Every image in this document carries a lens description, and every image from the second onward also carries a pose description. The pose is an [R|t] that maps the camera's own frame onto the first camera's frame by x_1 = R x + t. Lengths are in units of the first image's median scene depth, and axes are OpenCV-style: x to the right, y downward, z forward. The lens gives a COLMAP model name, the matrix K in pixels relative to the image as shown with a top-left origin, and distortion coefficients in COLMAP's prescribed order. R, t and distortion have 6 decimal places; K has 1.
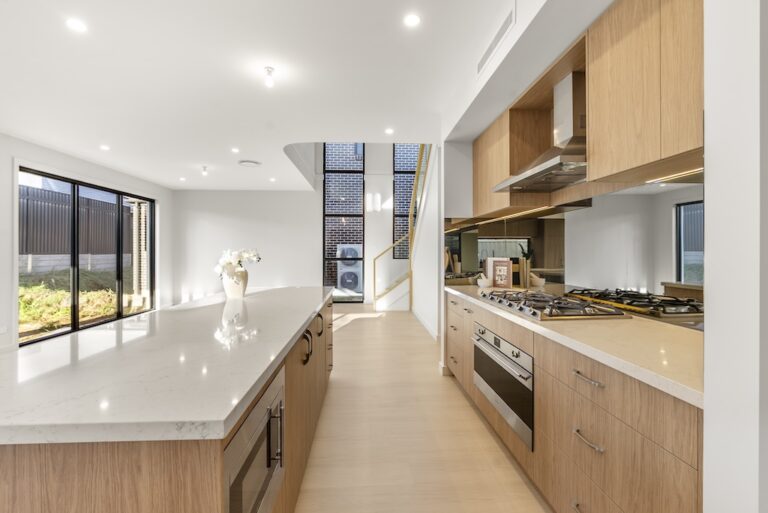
lens RADIAL K [[341.3, 0, 385.6], [0, 341.3, 253.4], [0, 0, 1]] dist [0.001510, 0.000738]
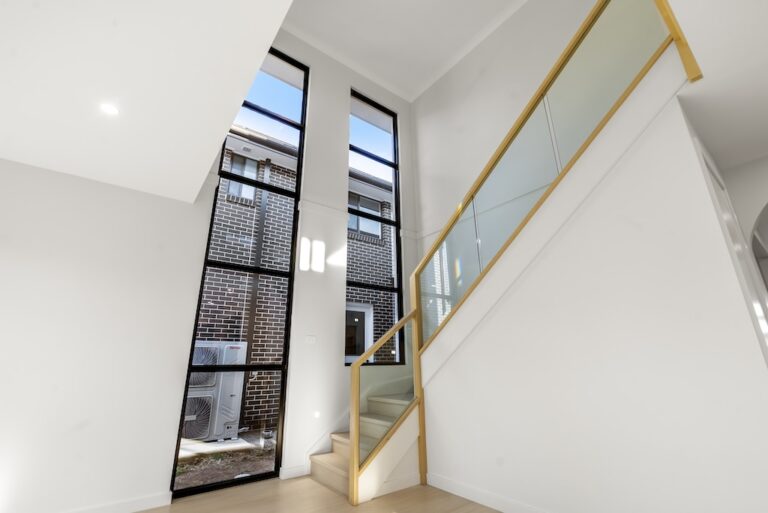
lens RADIAL K [[341.3, 0, 385.6], [0, 341.3, 253.4], [0, 0, 1]] dist [0.001510, 0.000738]
pose [[0.827501, 0.160394, 0.538066, -0.226097], [0.008794, 0.954508, -0.298056, 0.008285], [-0.561395, 0.251374, 0.788446, 0.519387]]
